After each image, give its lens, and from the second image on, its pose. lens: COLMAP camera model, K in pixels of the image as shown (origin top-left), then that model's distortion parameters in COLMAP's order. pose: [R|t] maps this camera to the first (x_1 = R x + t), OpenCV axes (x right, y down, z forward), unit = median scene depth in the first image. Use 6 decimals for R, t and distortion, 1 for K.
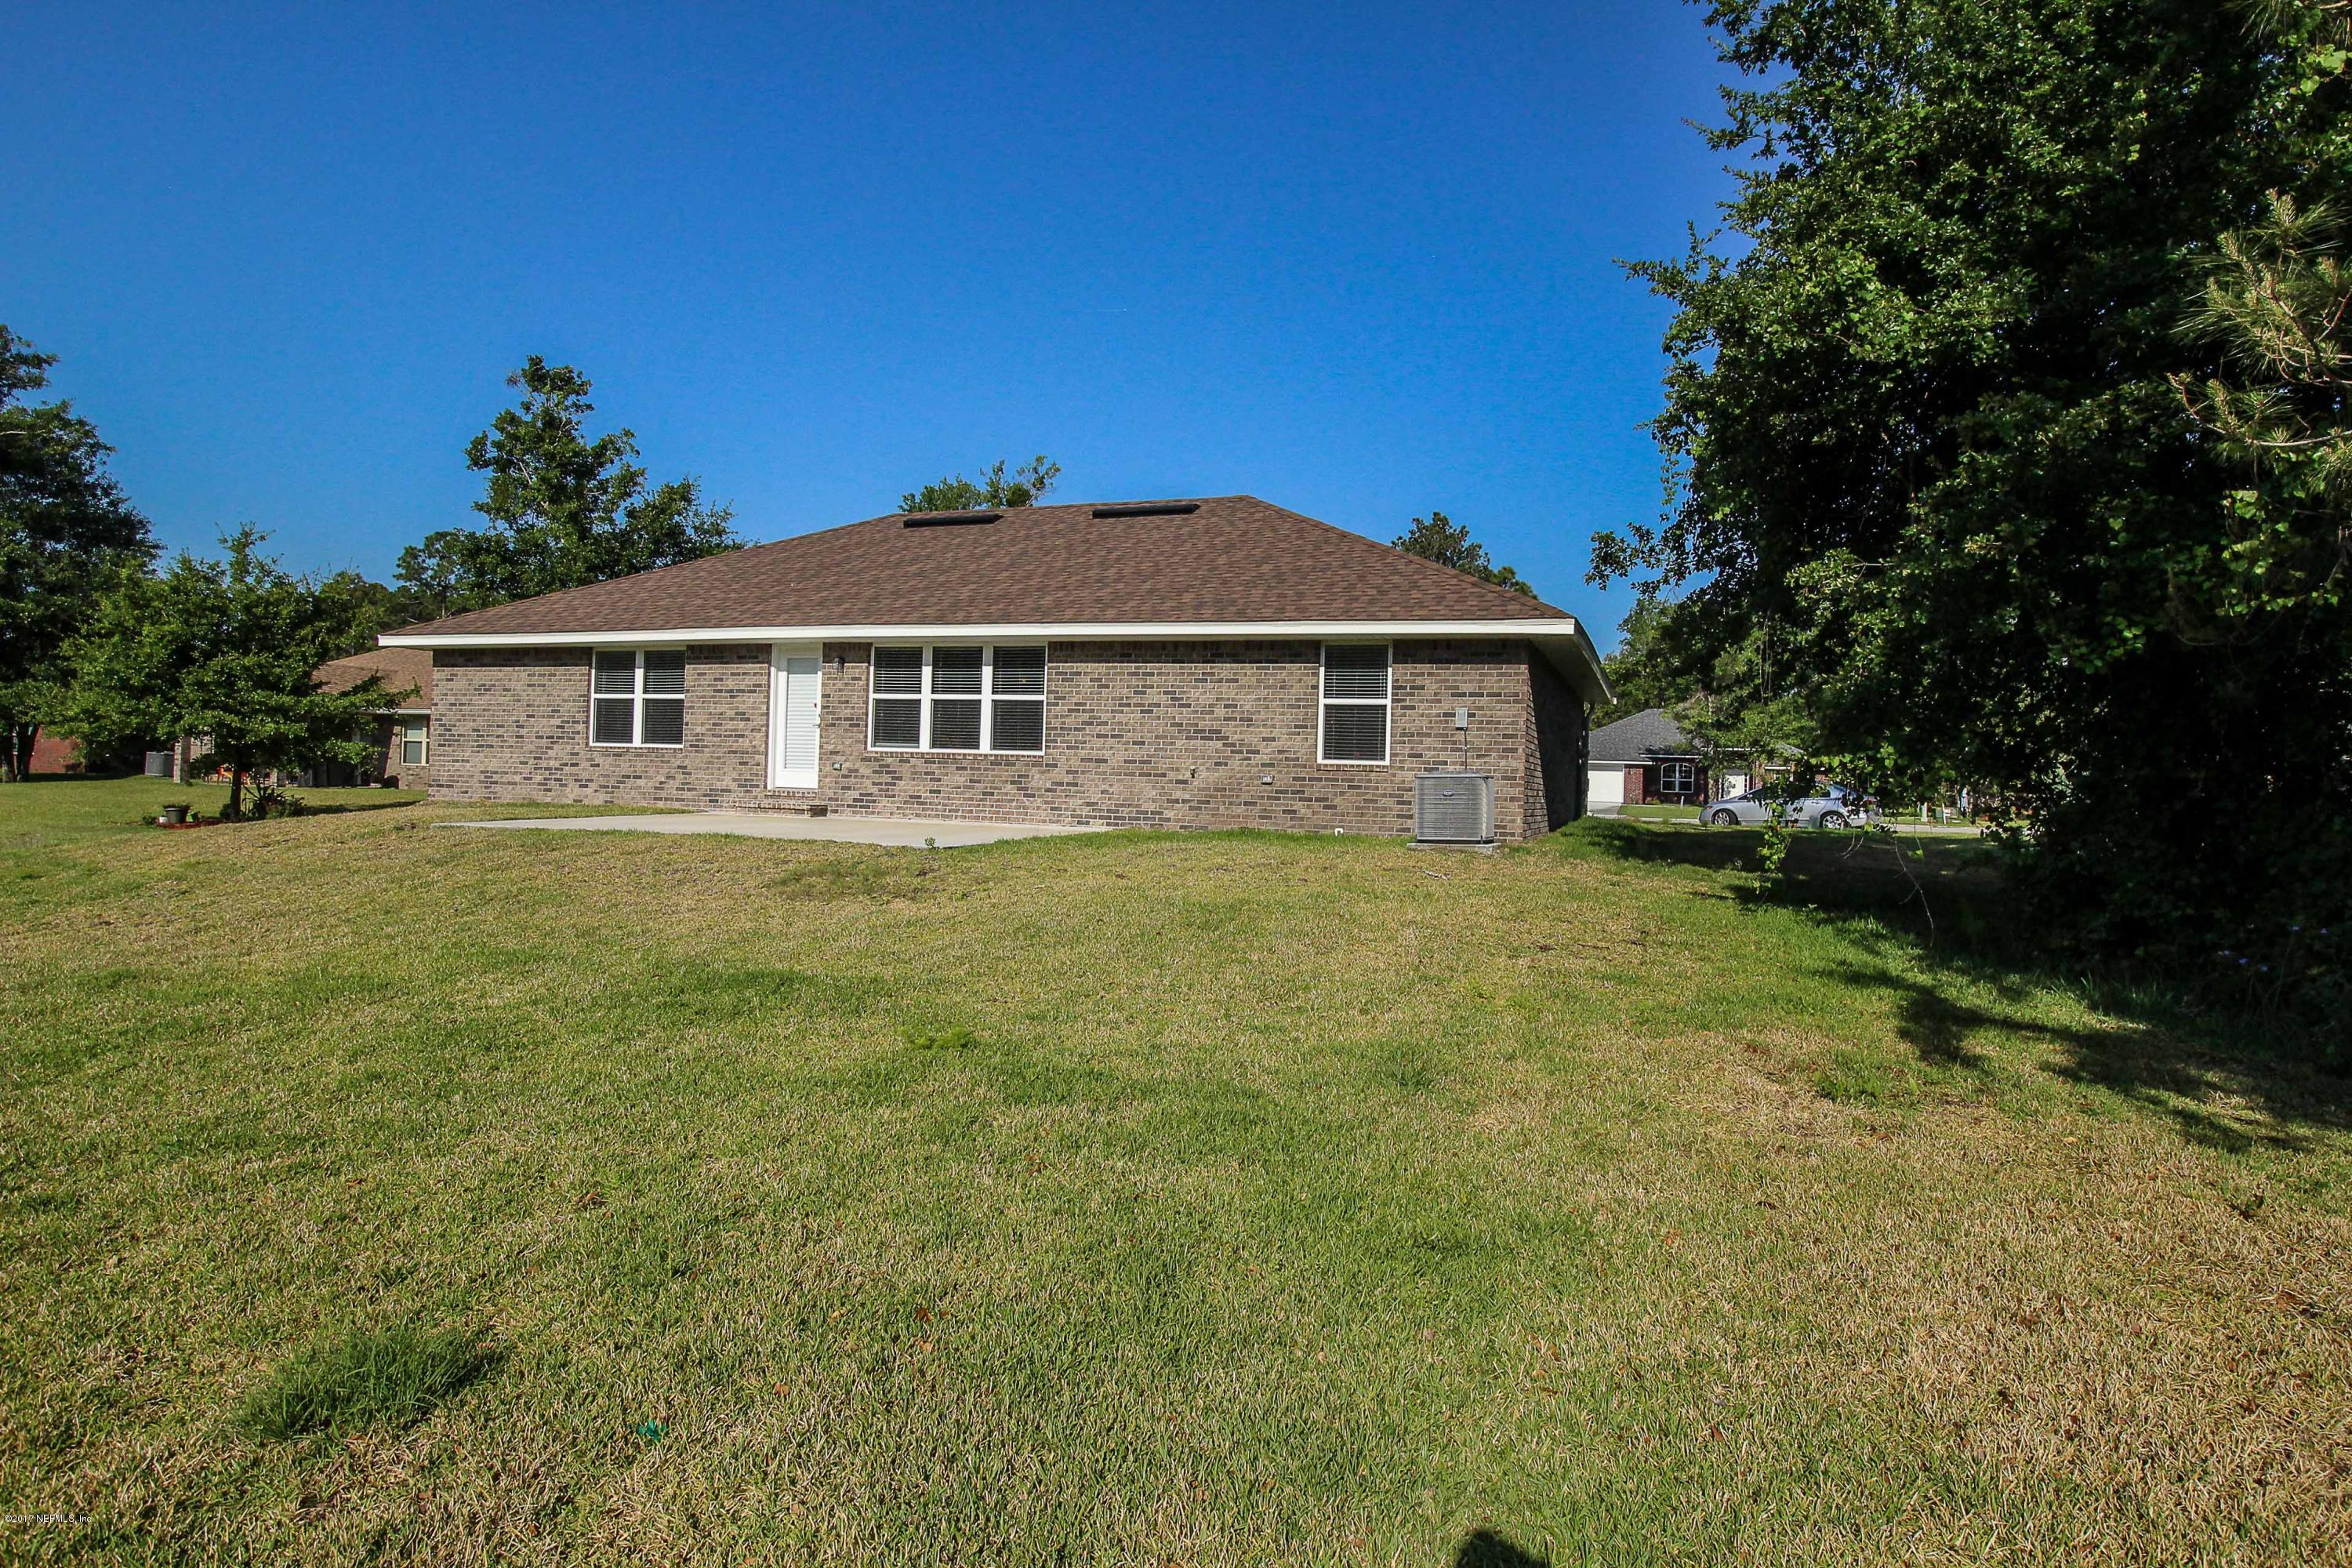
lens RADIAL K [[1295.2, 0, 1182.6], [0, 1295.2, 773.2], [0, 0, 1]] dist [0.007664, -0.010911]
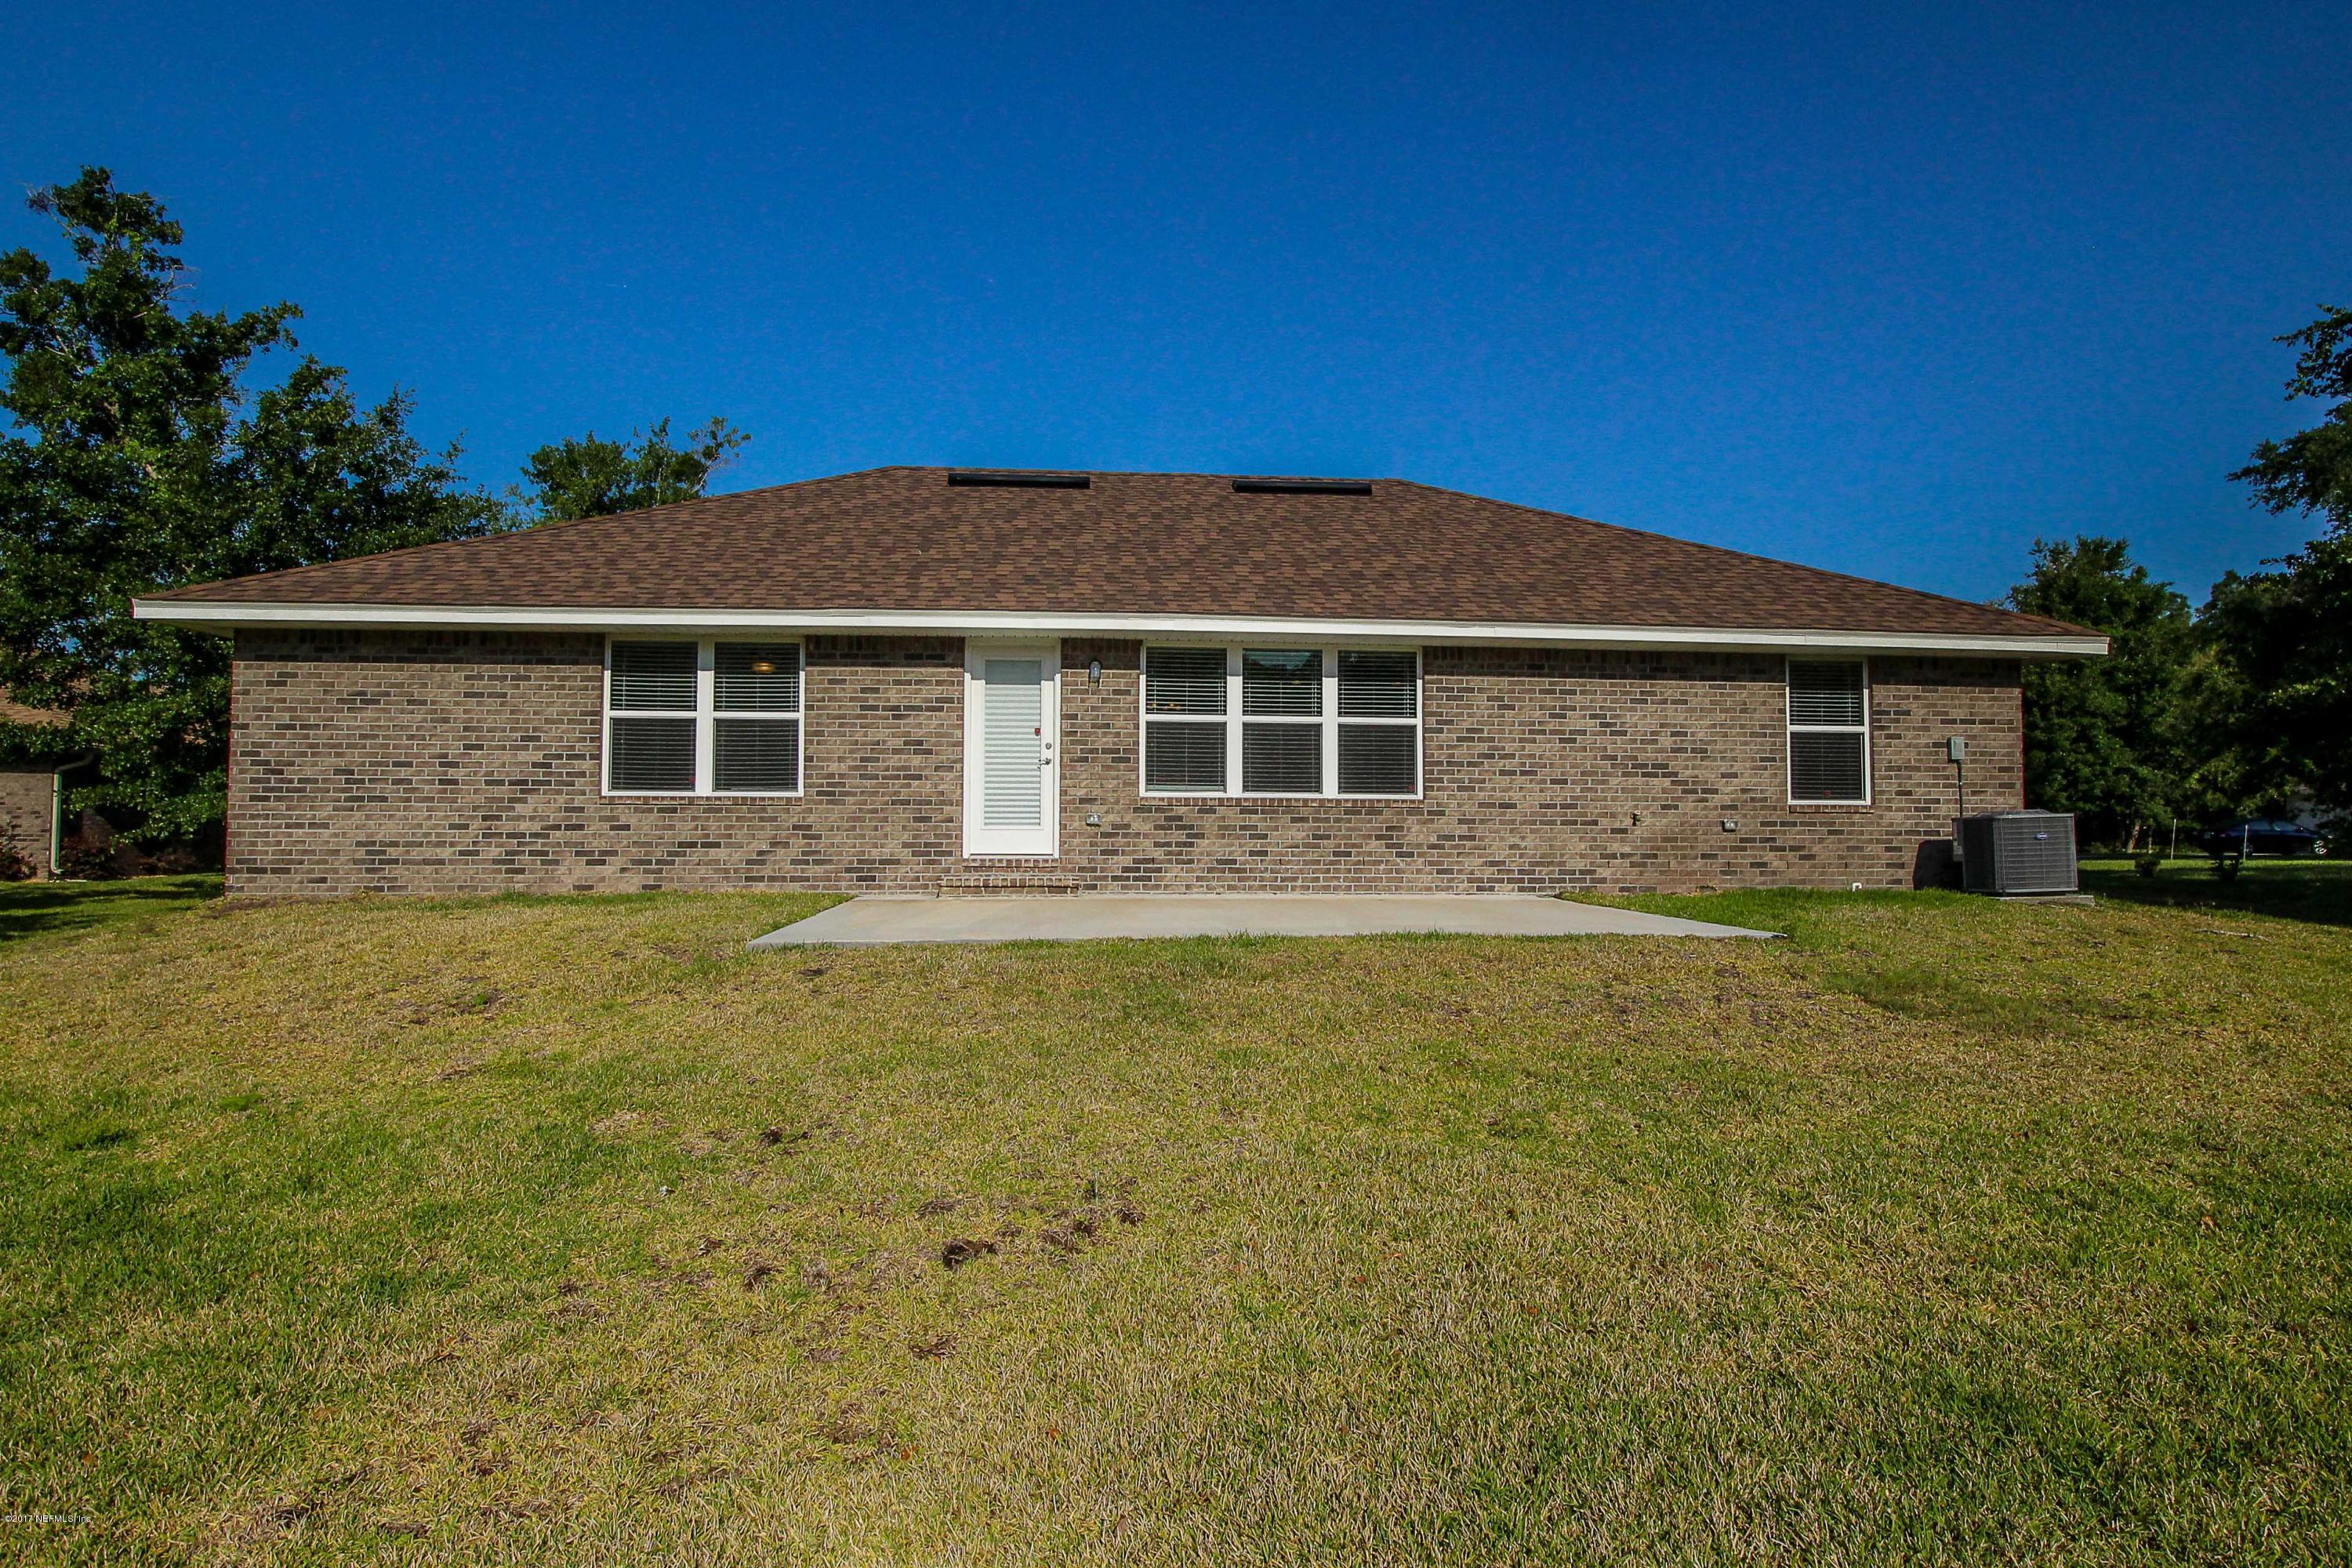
lens RADIAL K [[1295.2, 0, 1173.0], [0, 1295.2, 794.2], [0, 0, 1]] dist [0.007664, -0.010911]
pose [[0.903791, -0.018681, 0.427566, -0.521160], [0.018439, 0.999819, 0.004708, -0.021752], [-0.427576, 0.003629, 0.903972, 0.369535]]
